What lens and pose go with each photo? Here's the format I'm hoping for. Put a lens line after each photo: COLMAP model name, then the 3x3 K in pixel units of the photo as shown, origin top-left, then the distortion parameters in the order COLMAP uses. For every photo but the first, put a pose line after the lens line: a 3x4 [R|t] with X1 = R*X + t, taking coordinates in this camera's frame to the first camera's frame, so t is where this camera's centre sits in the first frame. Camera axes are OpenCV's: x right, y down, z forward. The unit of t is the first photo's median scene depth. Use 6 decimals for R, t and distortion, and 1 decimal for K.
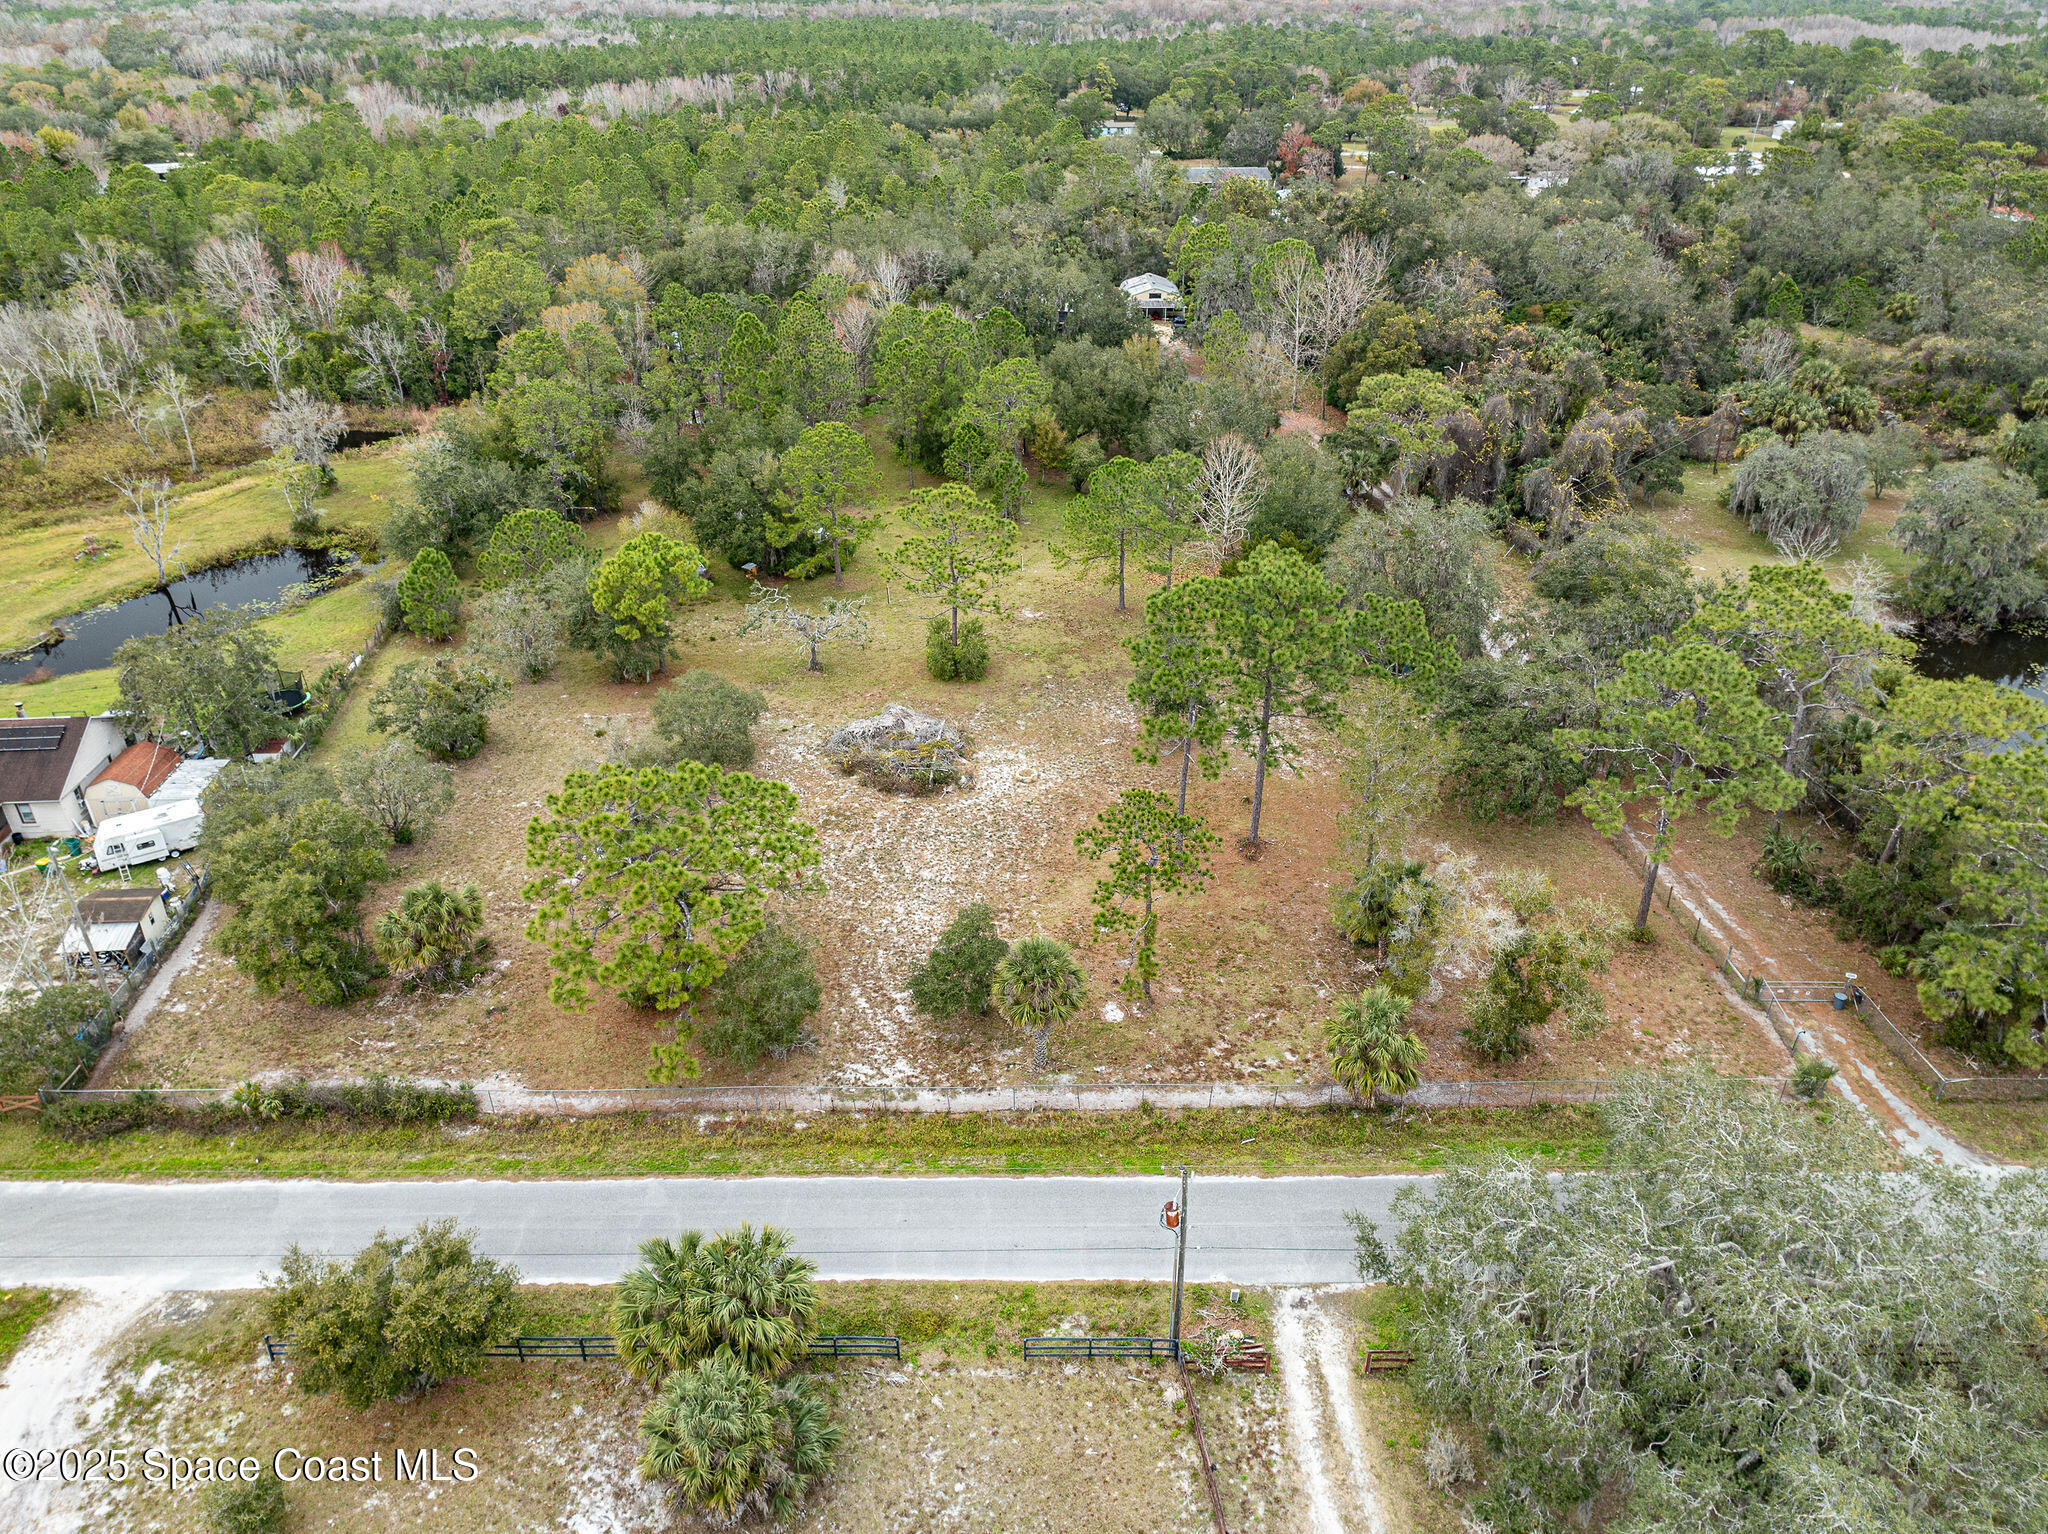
lens RADIAL K [[1409.2, 0, 1029.5], [0, 1409.2, 766.9], [0, 0, 1]] dist [-0.008543, 0.015443]
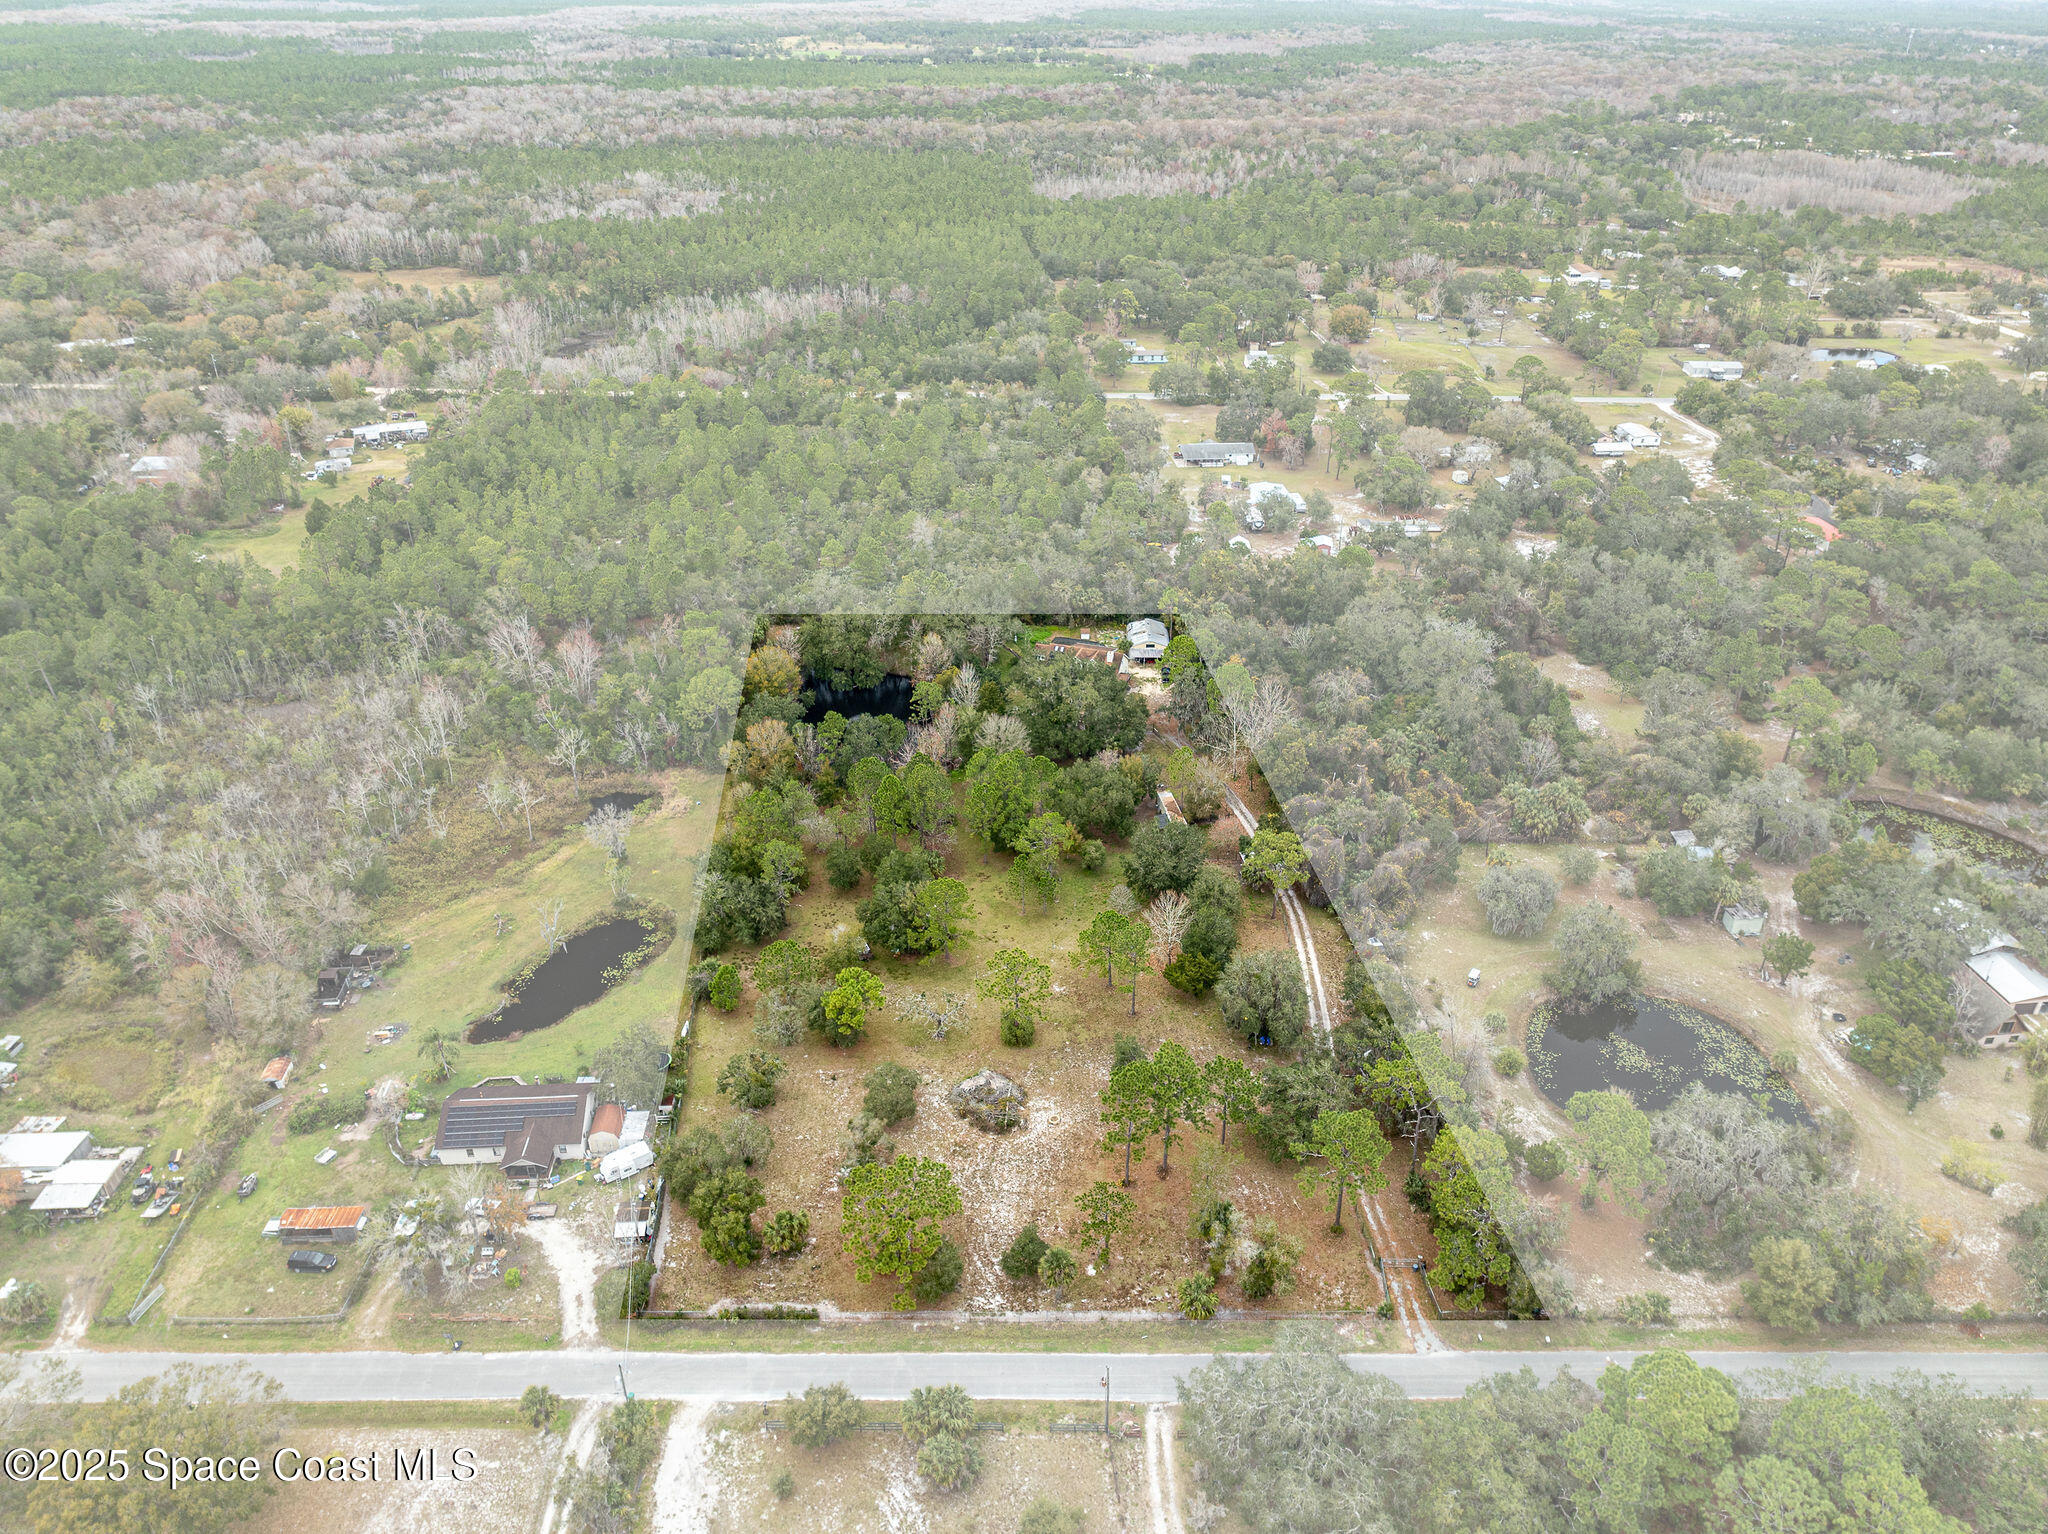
lens RADIAL K [[1409.2, 0, 1071.0], [0, 1409.2, 772.6], [0, 0, 1]] dist [-0.008543, 0.015443]
pose [[0.999934, 0.009660, 0.006138, 0.006037], [-0.009657, 0.999953, -0.000624, -0.657963], [-0.006144, 0.000565, 0.999981, -1.326692]]
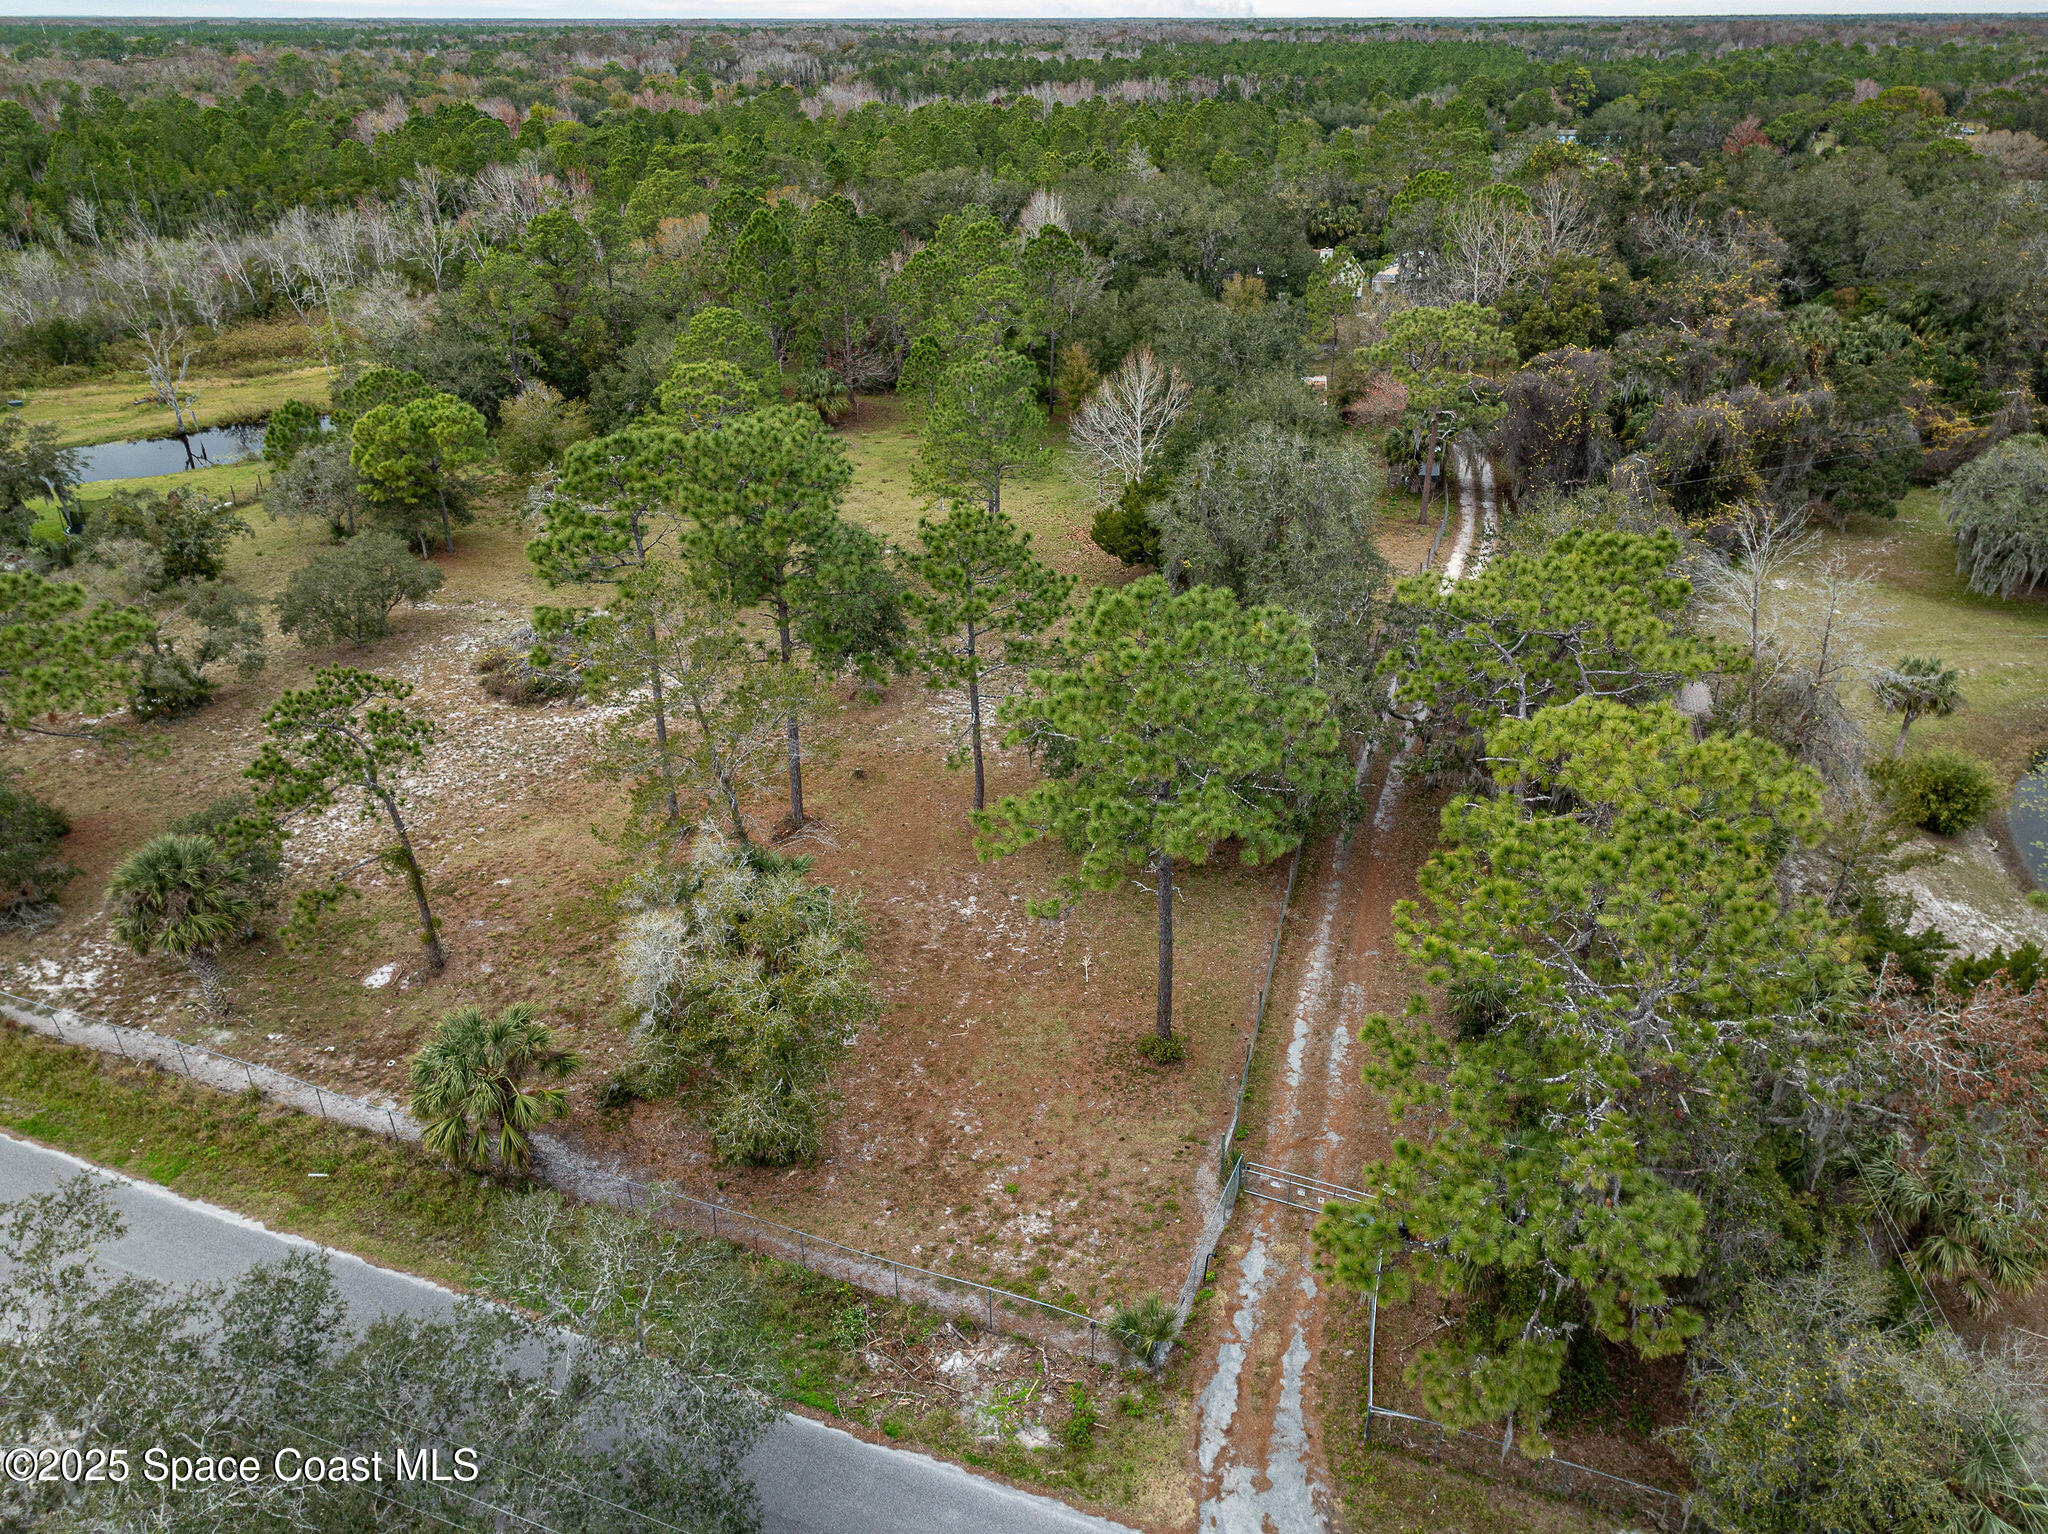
lens RADIAL K [[1409.2, 0, 1019.6], [0, 1409.2, 768.6], [0, 0, 1]] dist [-0.008543, 0.015443]
pose [[0.929565, 0.168048, -0.328129, 0.643298], [-0.176092, 0.984360, 0.005275, 0.001539], [0.323883, 0.052877, 0.944618, 0.420192]]
